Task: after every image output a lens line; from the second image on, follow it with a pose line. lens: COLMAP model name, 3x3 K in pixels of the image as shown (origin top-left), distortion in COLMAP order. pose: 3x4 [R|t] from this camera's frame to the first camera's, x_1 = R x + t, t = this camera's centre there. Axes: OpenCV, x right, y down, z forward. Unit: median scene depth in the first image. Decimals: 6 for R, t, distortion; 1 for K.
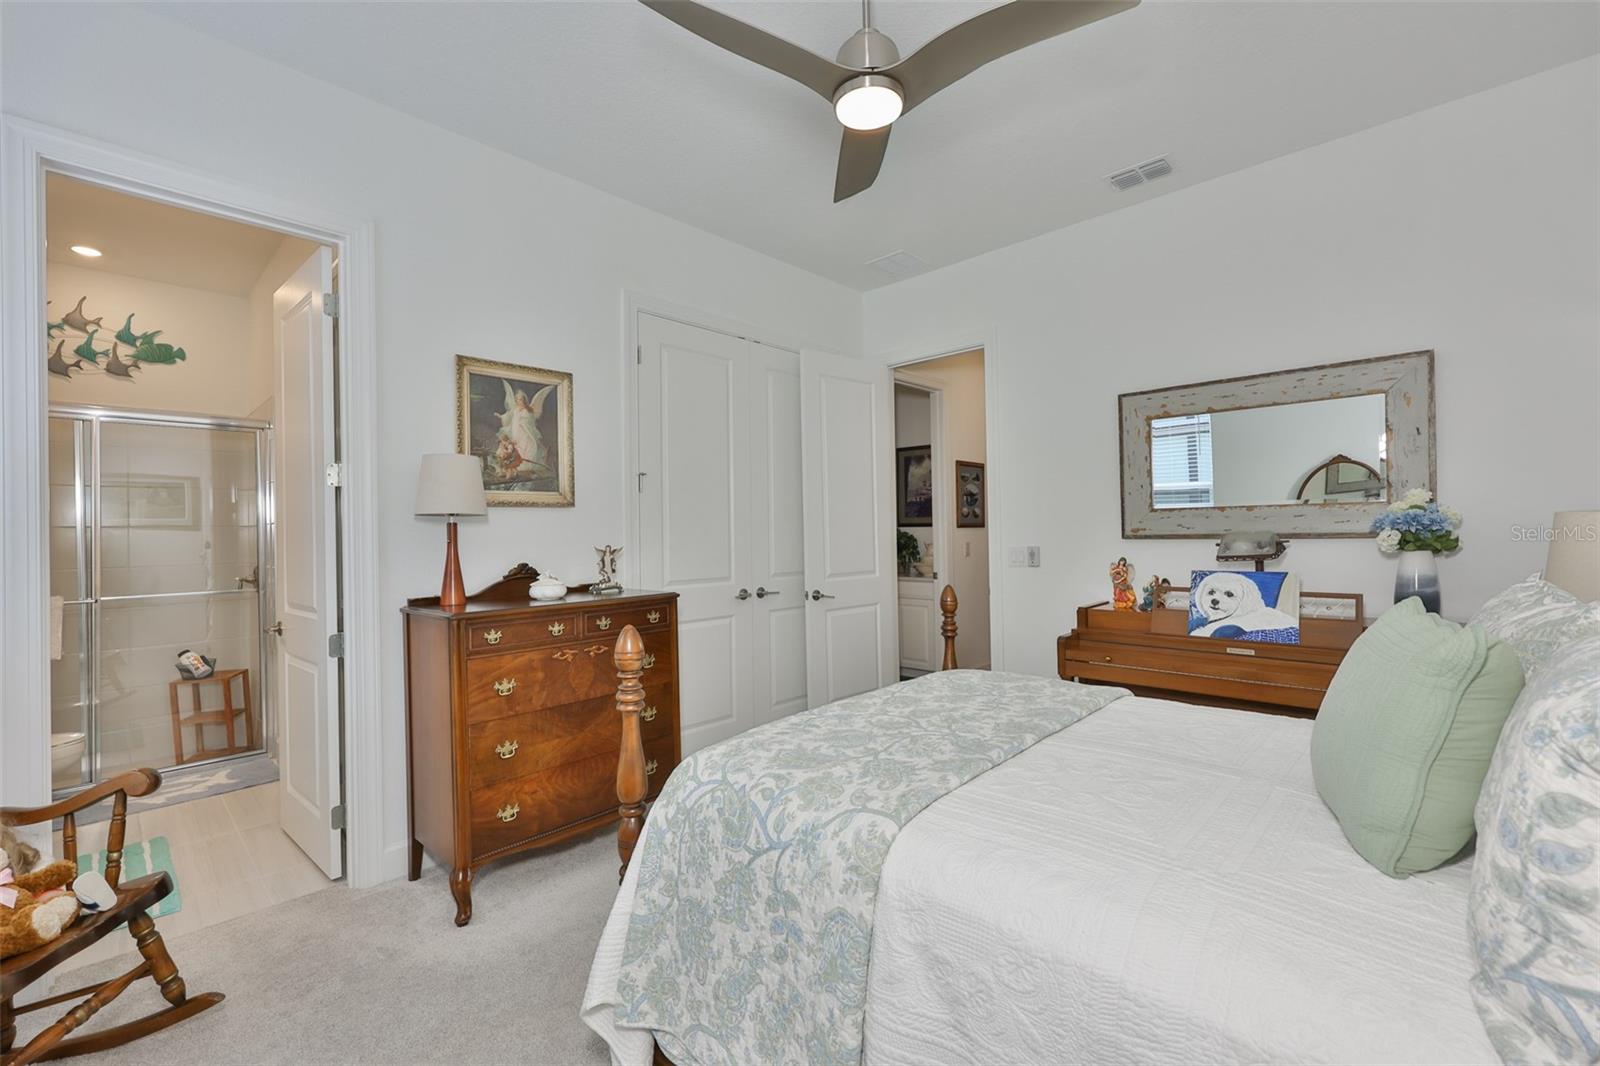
lens RADIAL K [[689.8, 0, 806.2], [0, 689.8, 526.5], [0, 0, 1]] dist [0.001454, -0.001030]
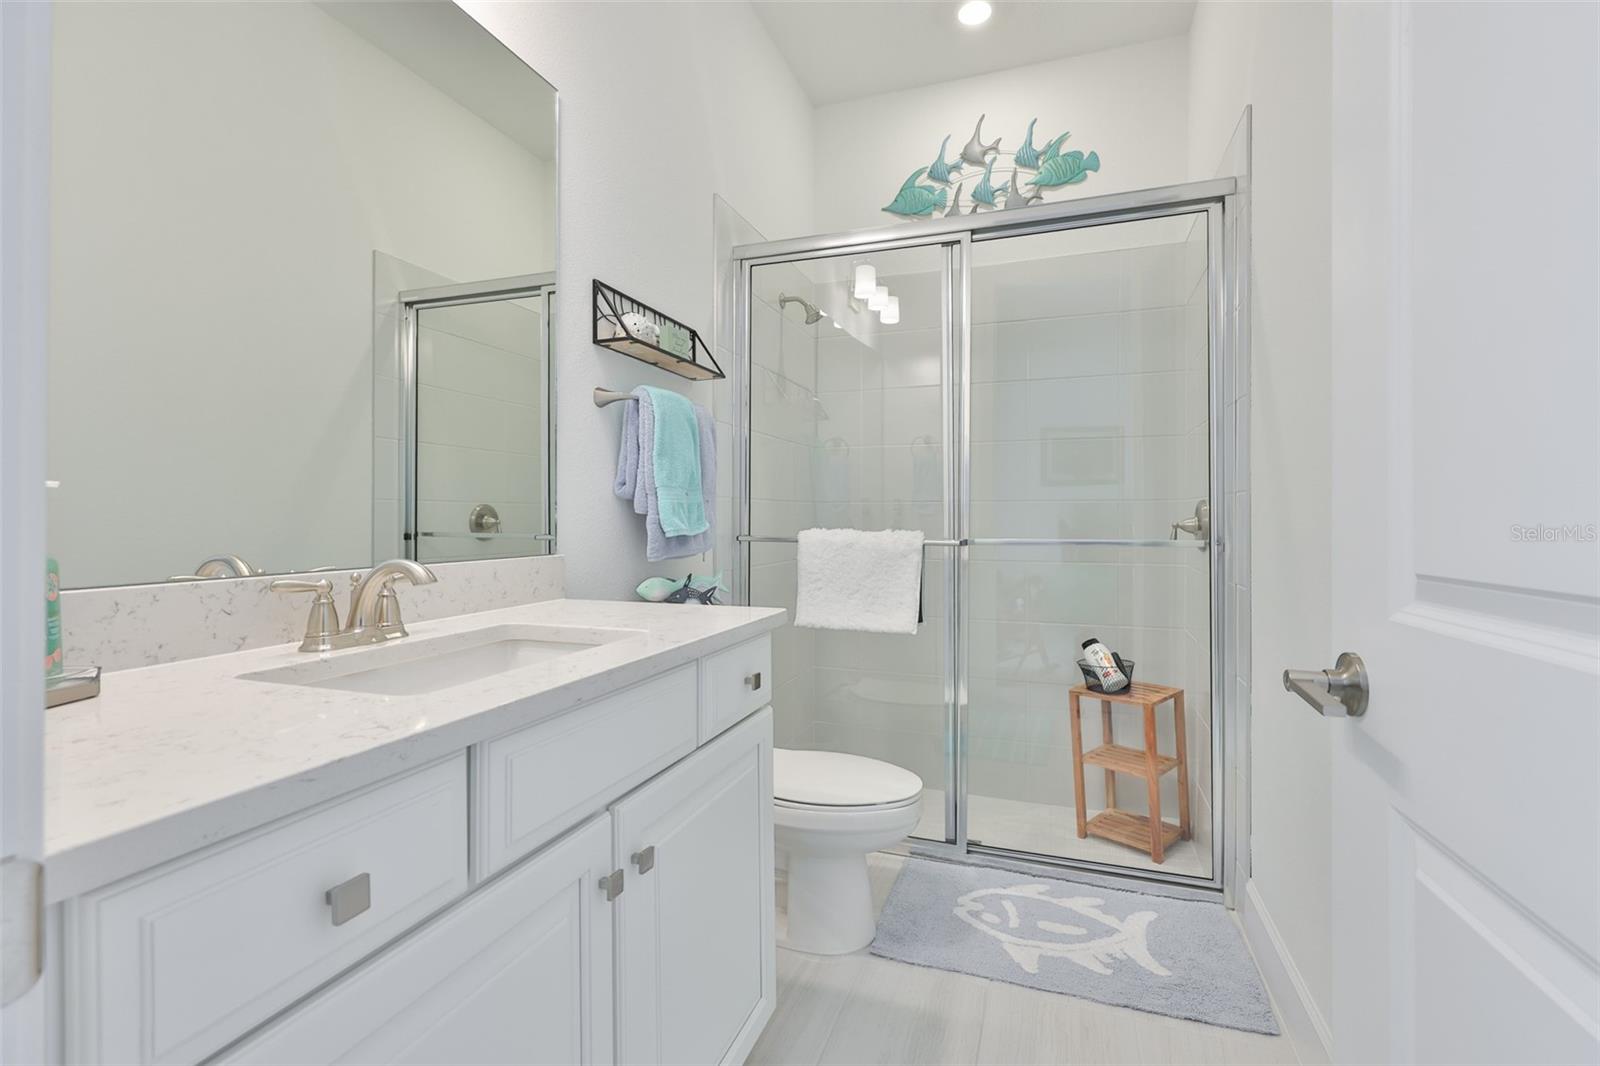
lens RADIAL K [[689.8, 0, 797.1], [0, 689.8, 529.2], [0, 0, 1]] dist [0.001454, -0.001030]
pose [[0.390274, 0.027141, -0.920299, -0.450384], [0.001756, 0.999542, 0.030222, 0.064786], [0.920697, -0.013411, 0.390048, 0.532498]]
